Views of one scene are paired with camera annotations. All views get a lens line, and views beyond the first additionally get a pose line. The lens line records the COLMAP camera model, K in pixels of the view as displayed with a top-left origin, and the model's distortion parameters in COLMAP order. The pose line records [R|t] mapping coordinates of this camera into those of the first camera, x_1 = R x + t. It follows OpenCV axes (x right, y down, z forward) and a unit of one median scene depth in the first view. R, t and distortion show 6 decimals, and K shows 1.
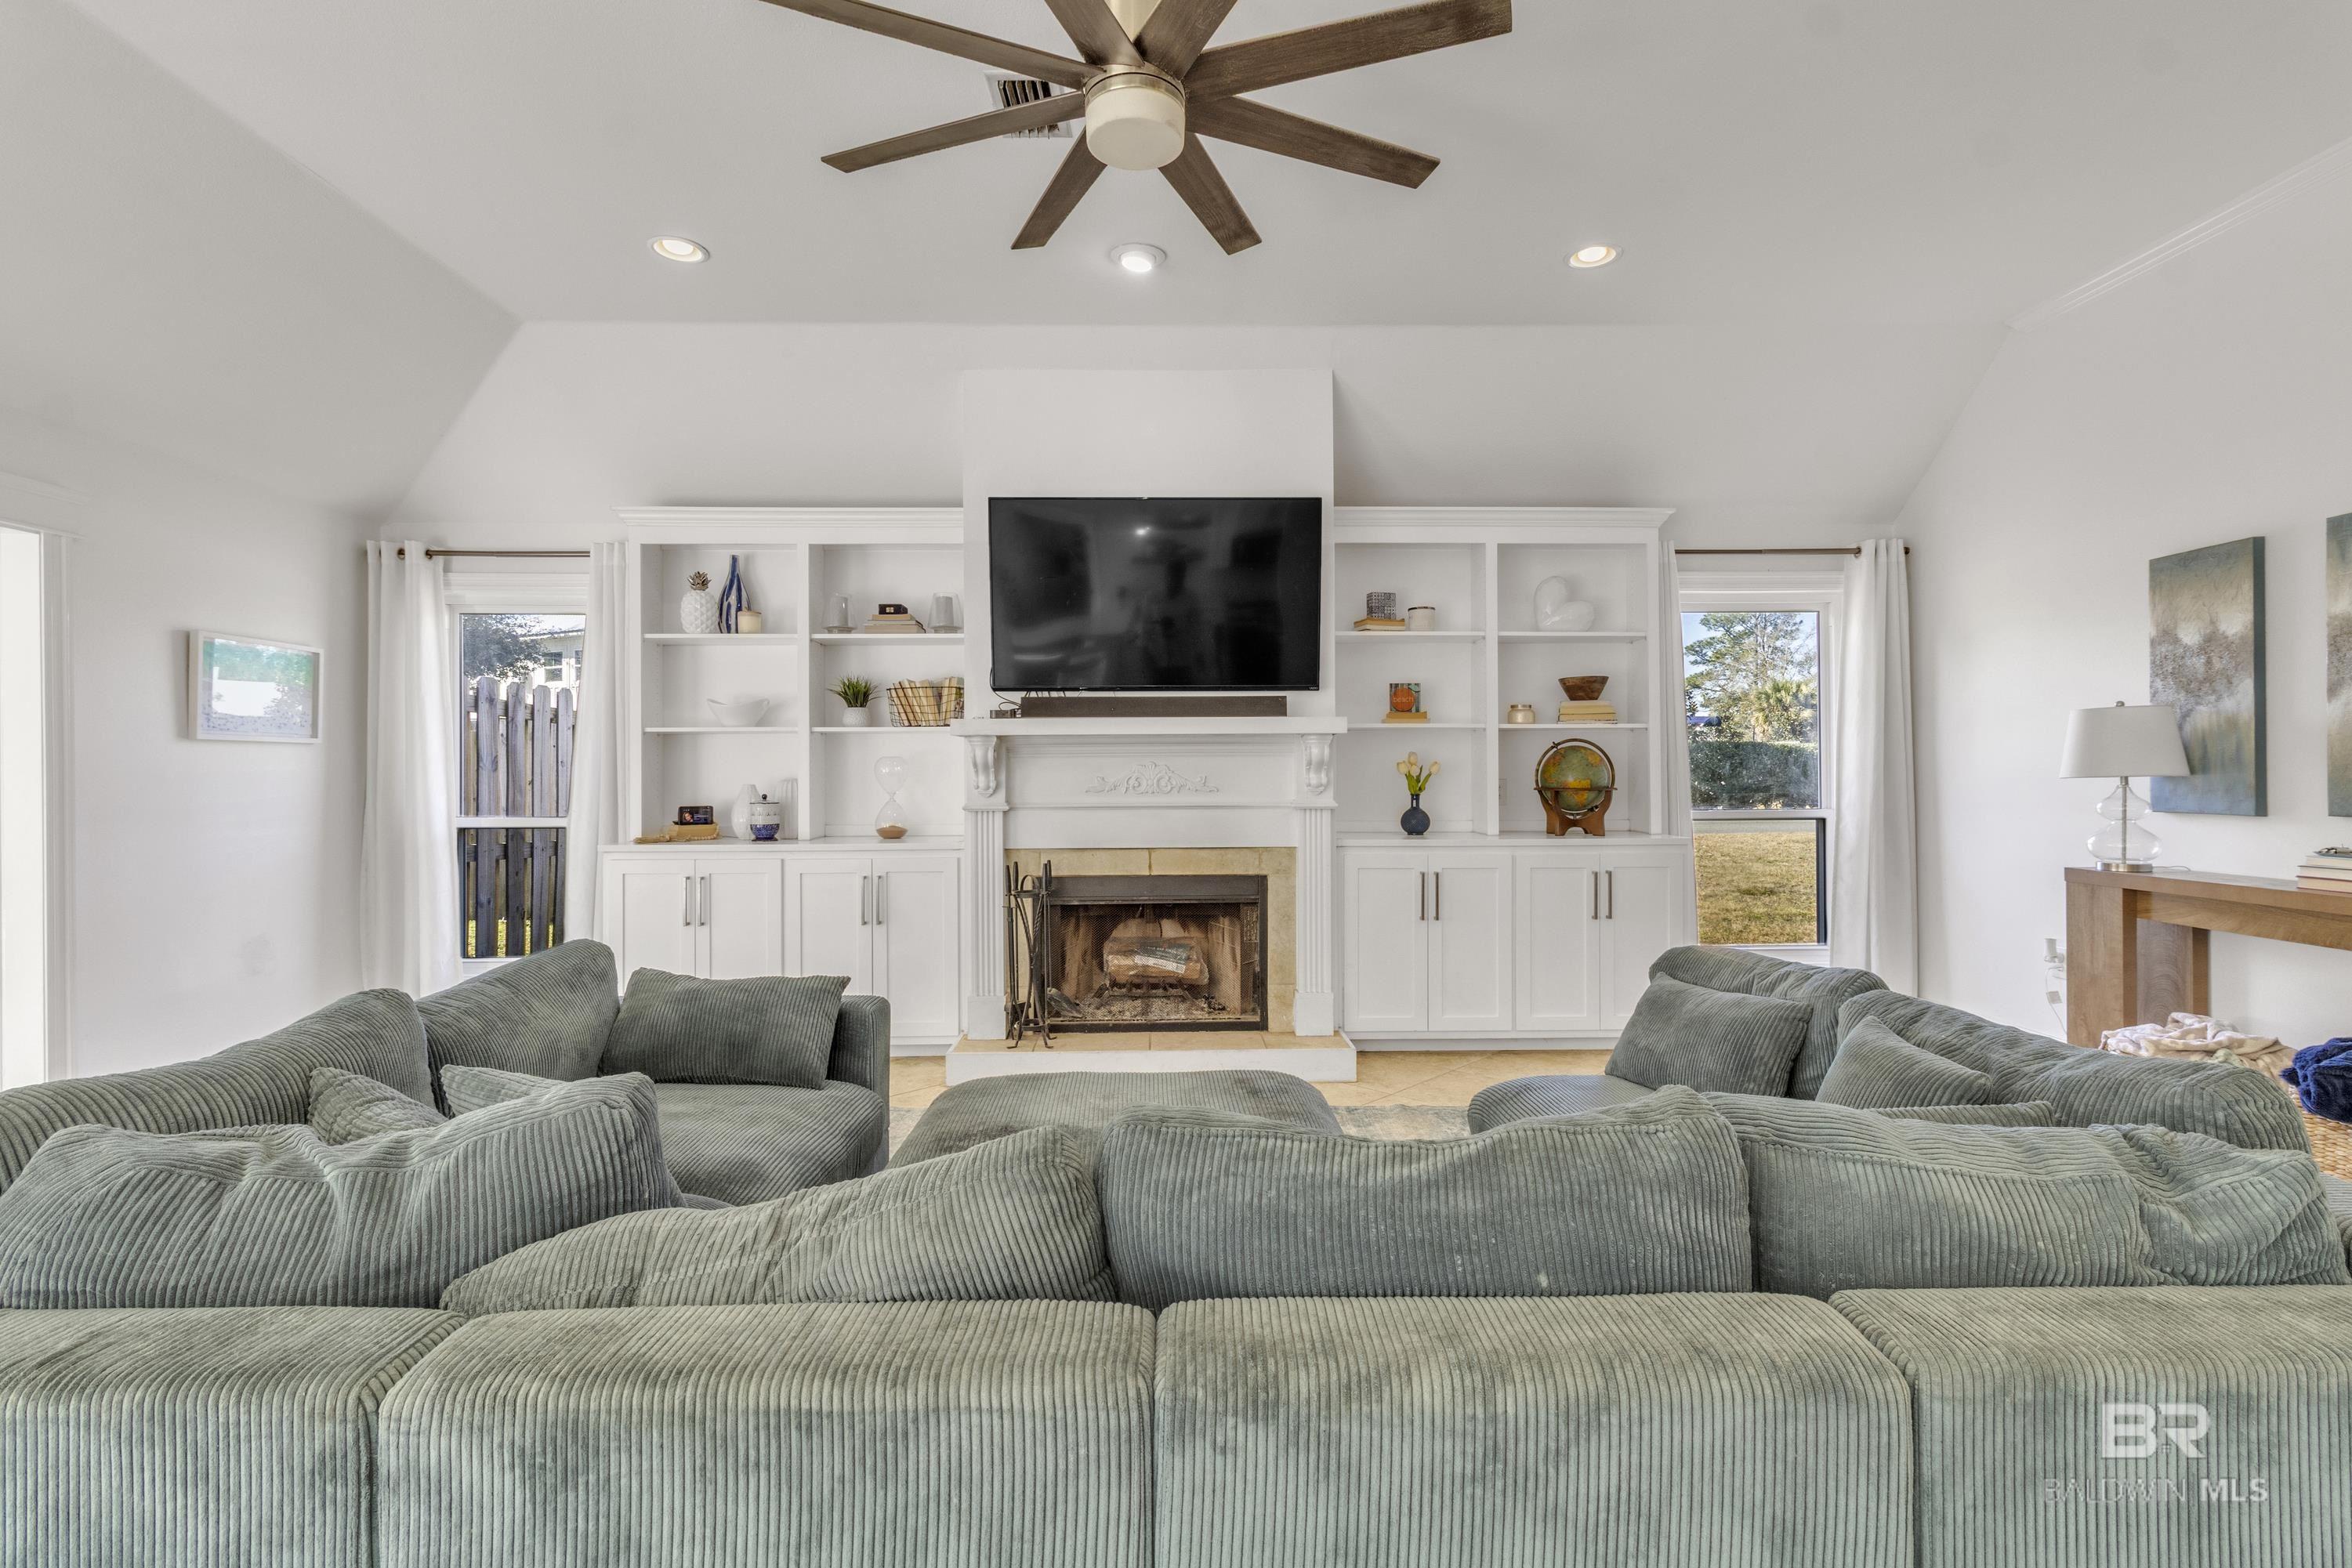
lens RADIAL K [[1113.1, 0, 1180.1], [0, 1113.1, 776.3], [0, 0, 1]] dist [0.013546, -0.003099]
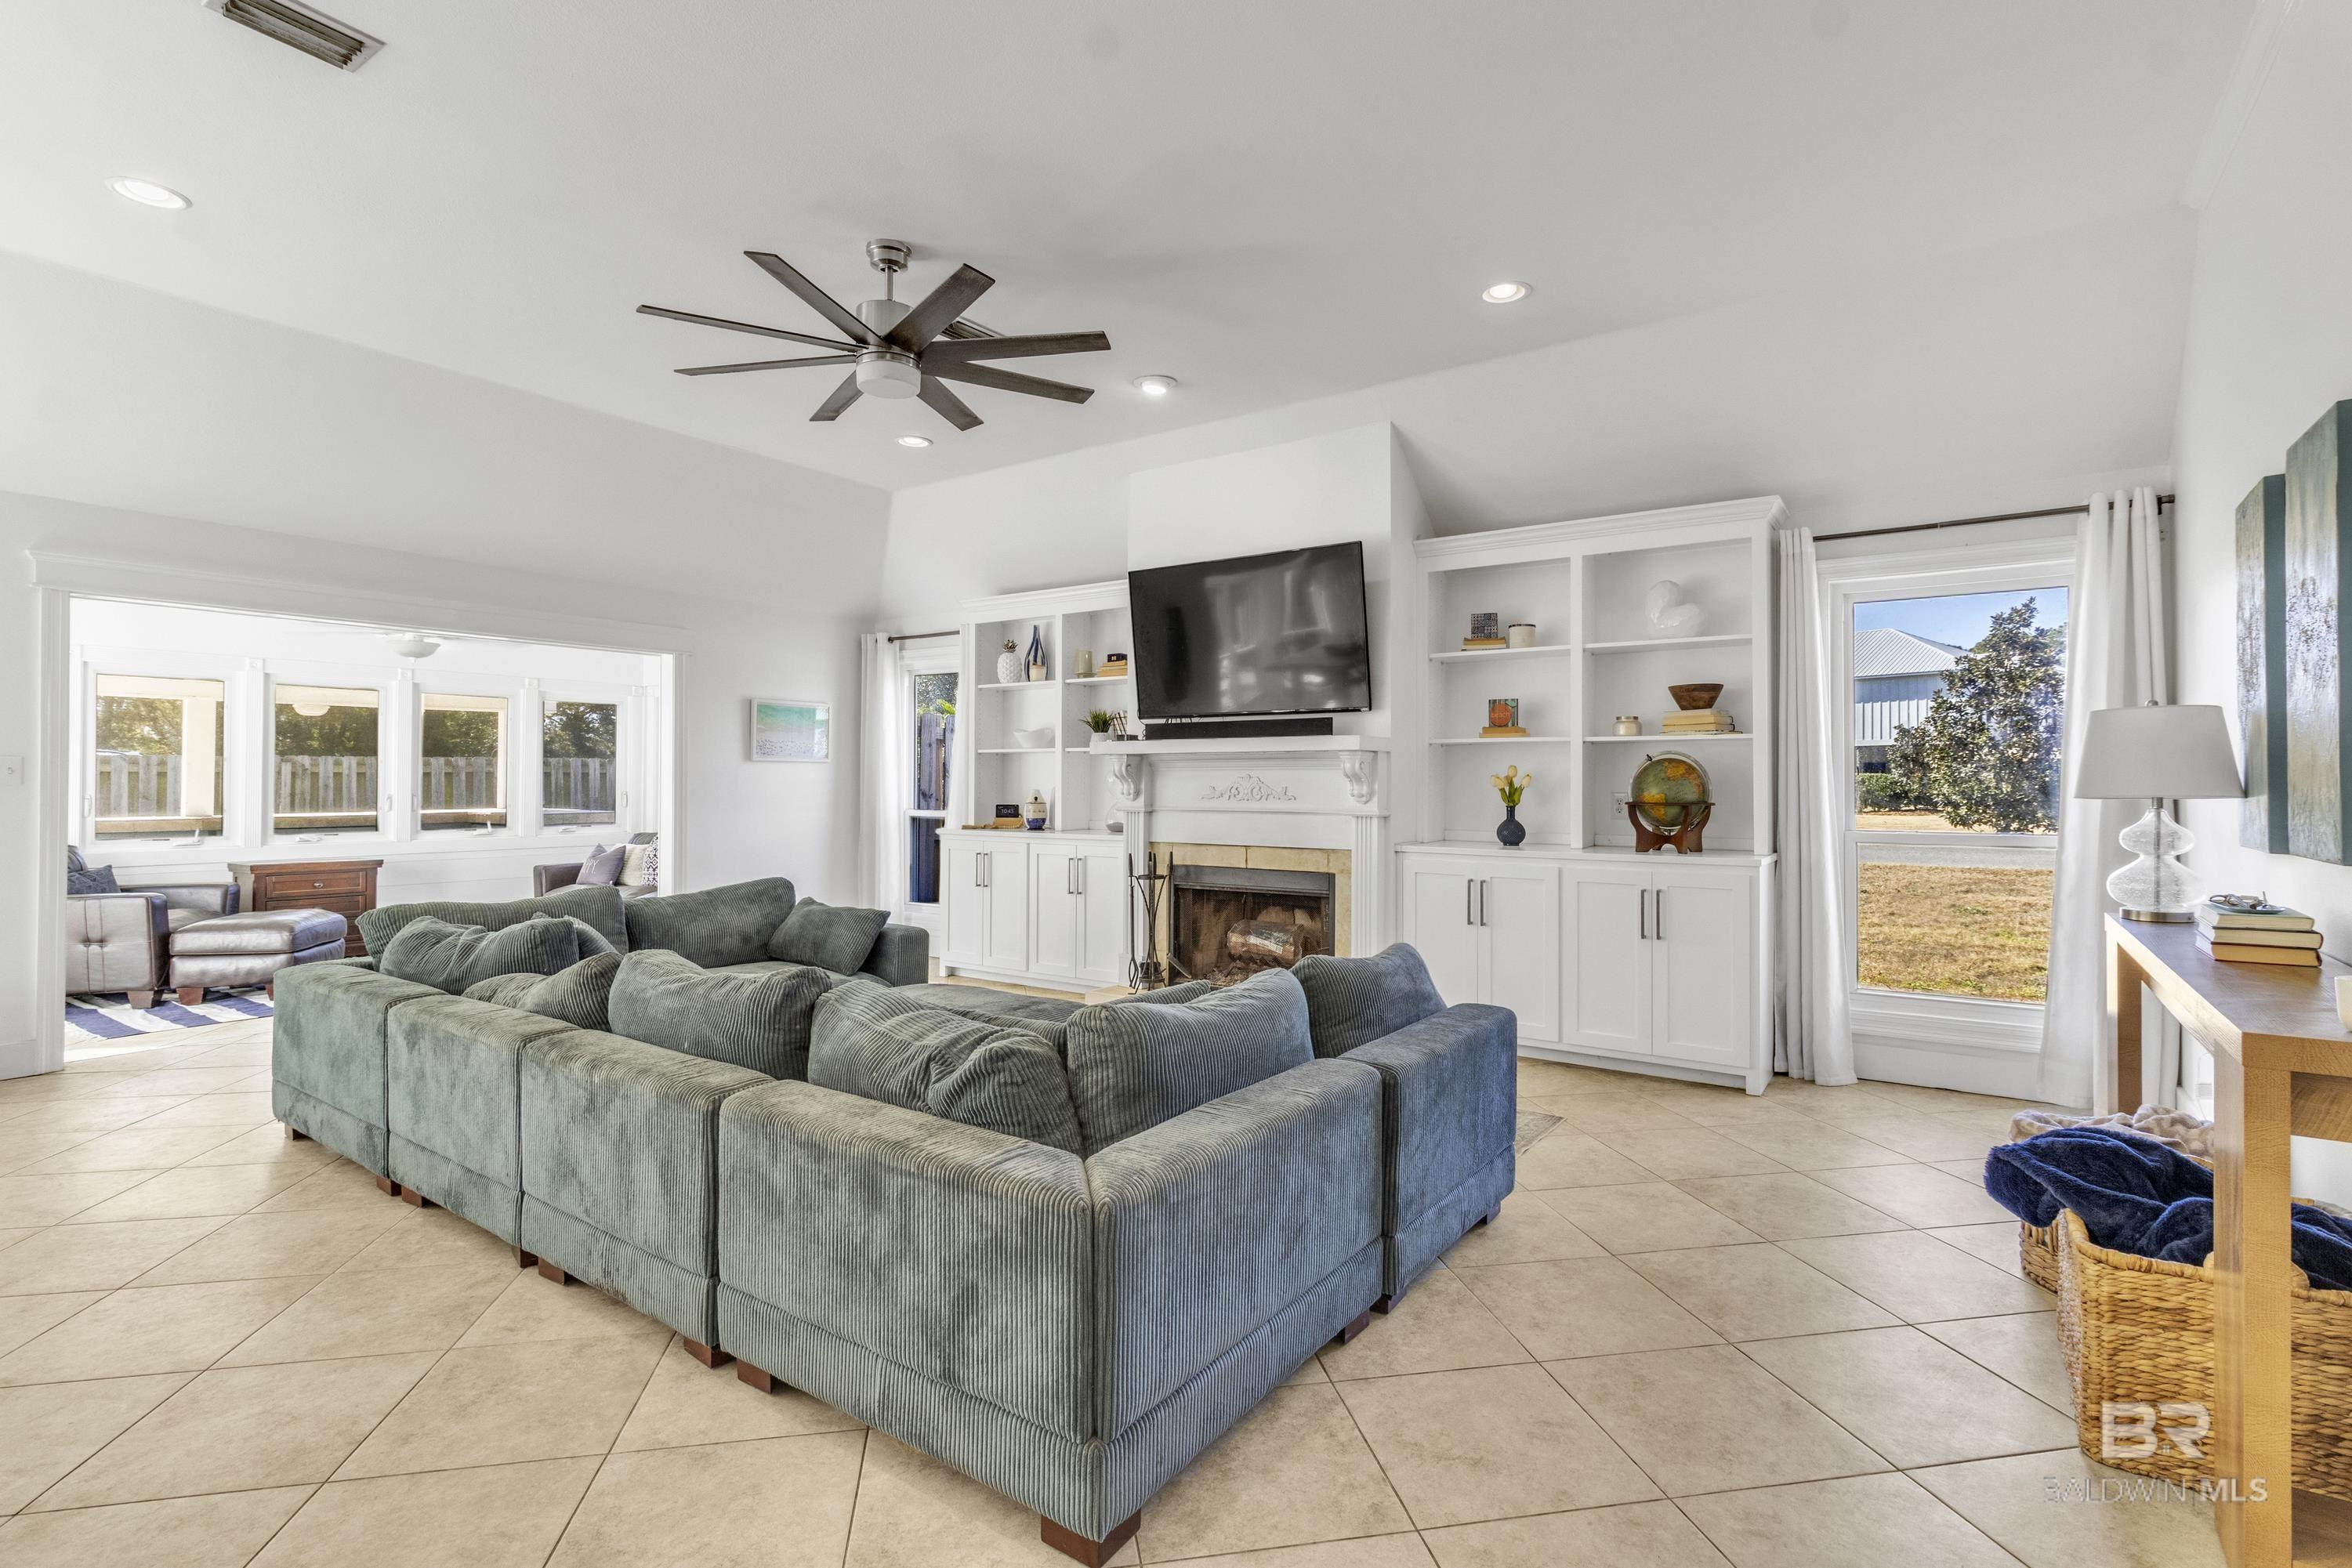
lens RADIAL K [[1113.1, 0, 1172.9], [0, 1113.1, 775.8], [0, 0, 1]] dist [0.013546, -0.003099]
pose [[0.805507, 0.003594, -0.592576, 0.603919], [-0.007868, 0.999958, -0.004631, -0.004929], [0.592534, 0.008393, 0.805501, -0.019512]]
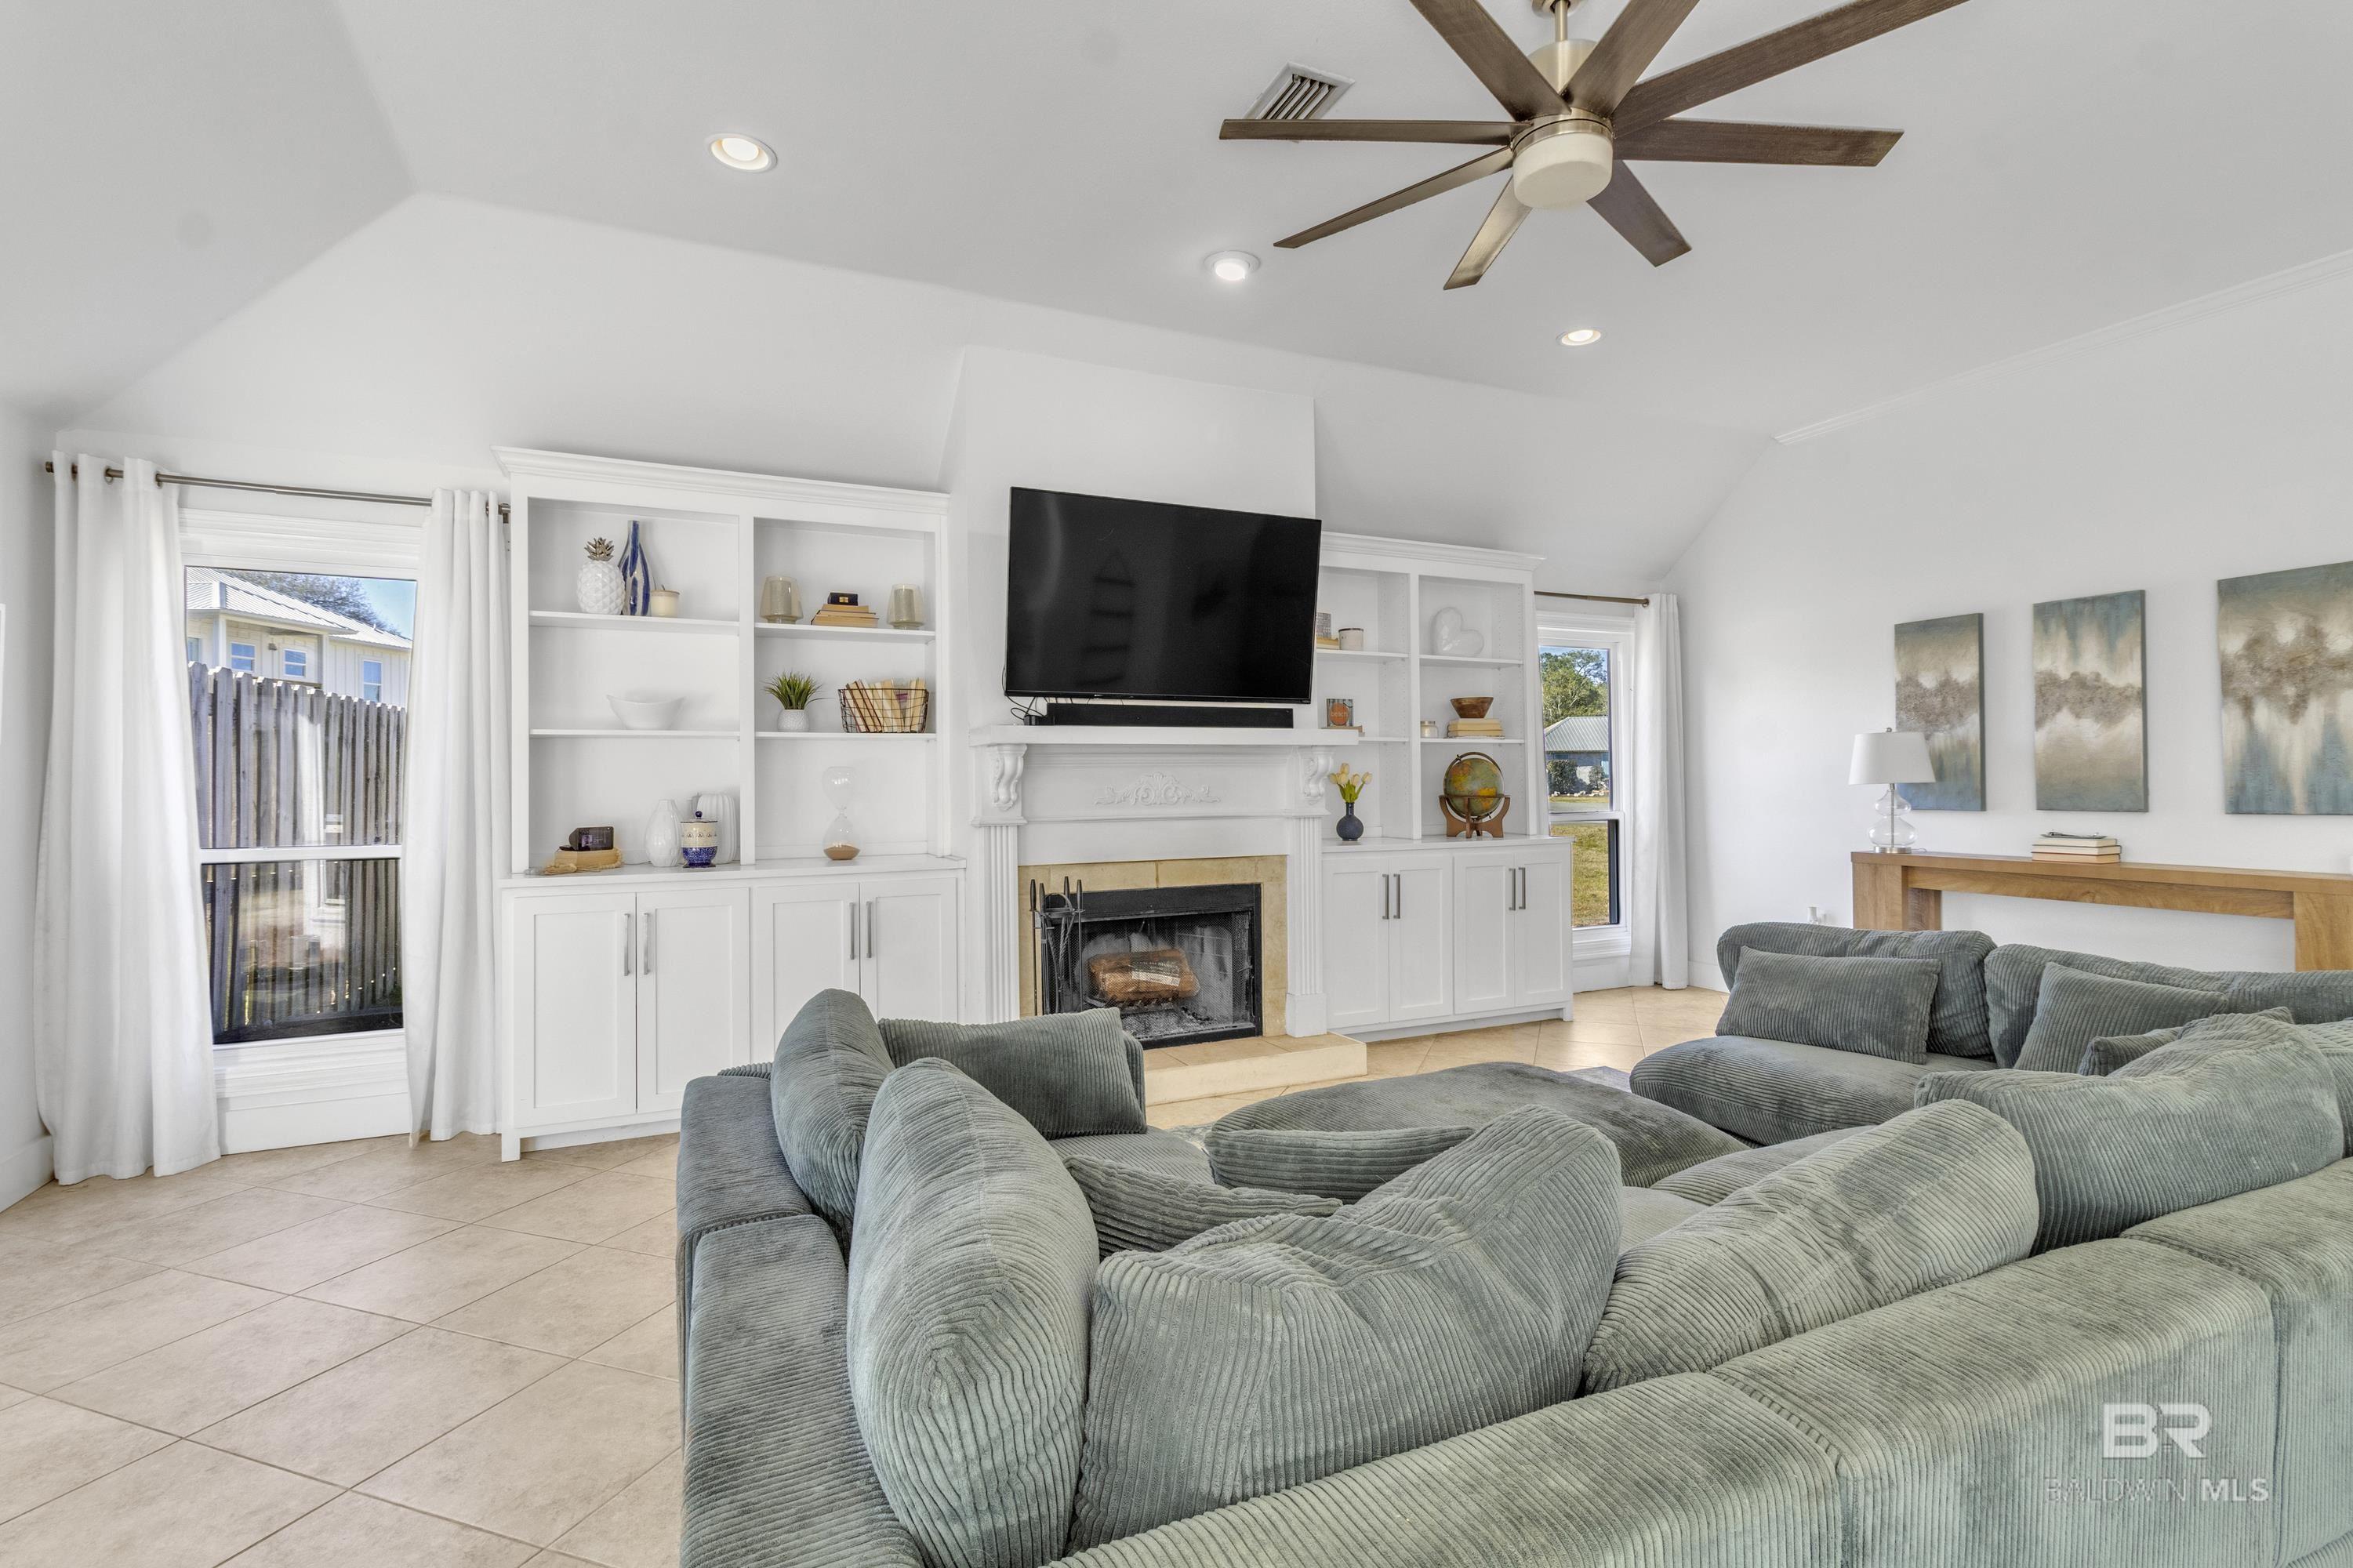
lens RADIAL K [[1113.6, 0, 1191.5], [0, 1113.6, 774.2], [0, 0, 1]] dist [0.013546, -0.003099]
pose [[0.911965, -0.000576, 0.410267, -0.388680], [0.005573, 0.999924, -0.010986, -0.000489], [-0.410230, 0.012306, 0.911899, 0.089719]]
